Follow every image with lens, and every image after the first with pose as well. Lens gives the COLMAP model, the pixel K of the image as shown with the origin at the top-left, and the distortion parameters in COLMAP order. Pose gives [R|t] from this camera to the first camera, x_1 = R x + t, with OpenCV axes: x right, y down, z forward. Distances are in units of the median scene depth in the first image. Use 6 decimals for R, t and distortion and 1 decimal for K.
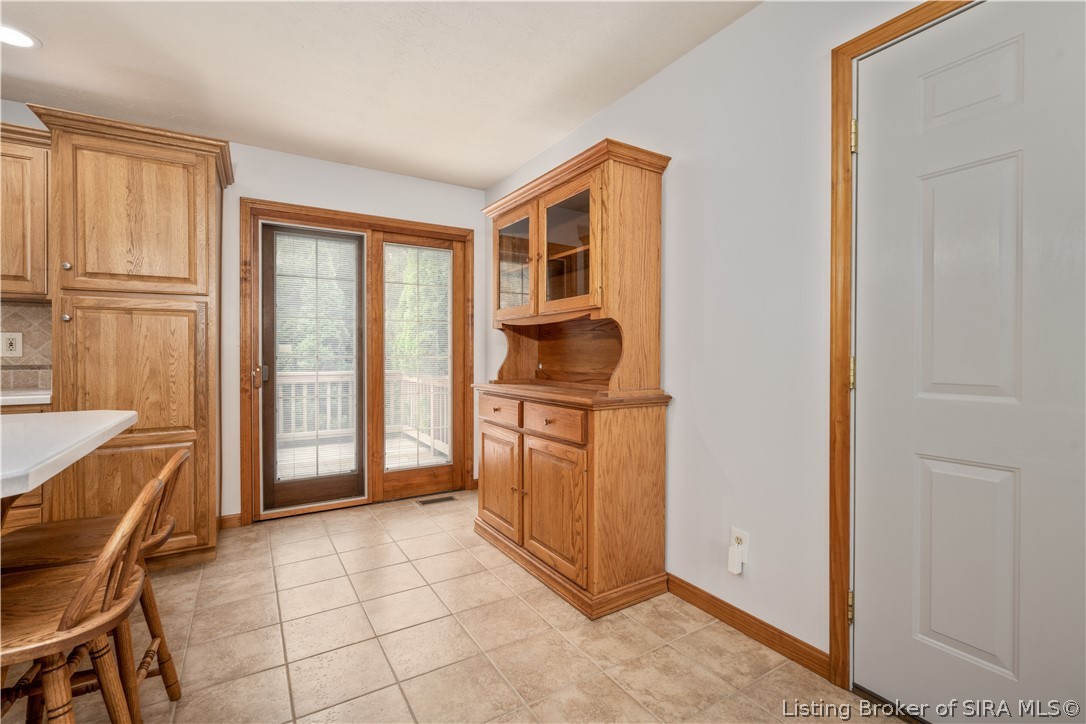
lens RADIAL K [[486.1, 0, 544.2], [0, 486.1, 358.5], [0, 0, 1]] dist [0.003125, 0.000275]
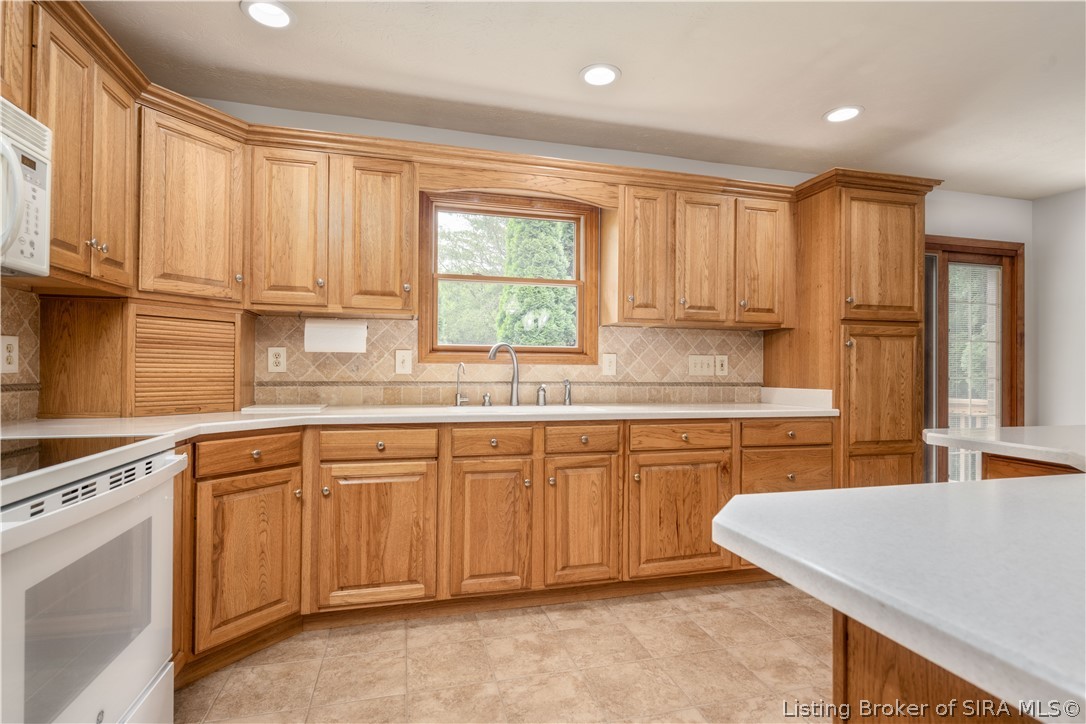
lens RADIAL K [[531.7, 0, 548.4], [0, 531.7, 365.0], [0, 0, 1]] dist [-0.000057, -0.000016]
pose [[0.959279, 0.004373, -0.282428, -1.129567], [-0.010122, 0.999770, -0.018900, -0.000512], [0.282280, 0.020989, 0.959102, -0.374351]]
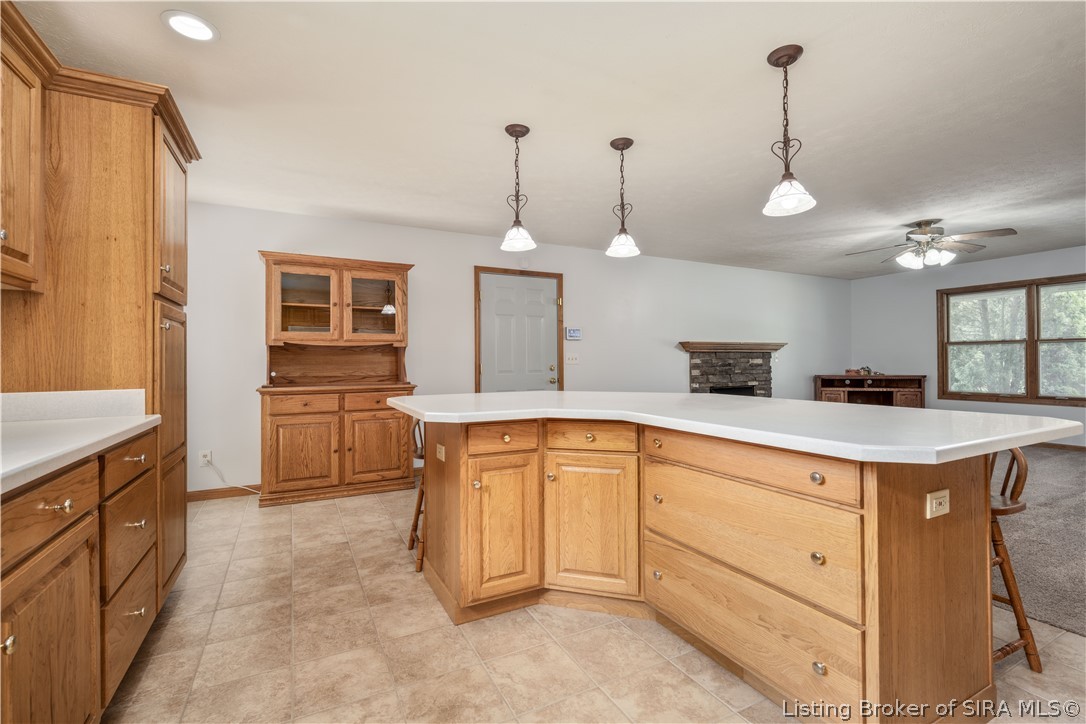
lens RADIAL K [[486.1, 0, 544.2], [0, 486.1, 358.5], [0, 0, 1]] dist [0.003125, 0.000275]
pose [[0.080082, 0.004992, 0.996776, -1.555621], [0.014765, 0.999872, -0.006194, -0.008489], [-0.996679, 0.015214, 0.079998, 0.199561]]
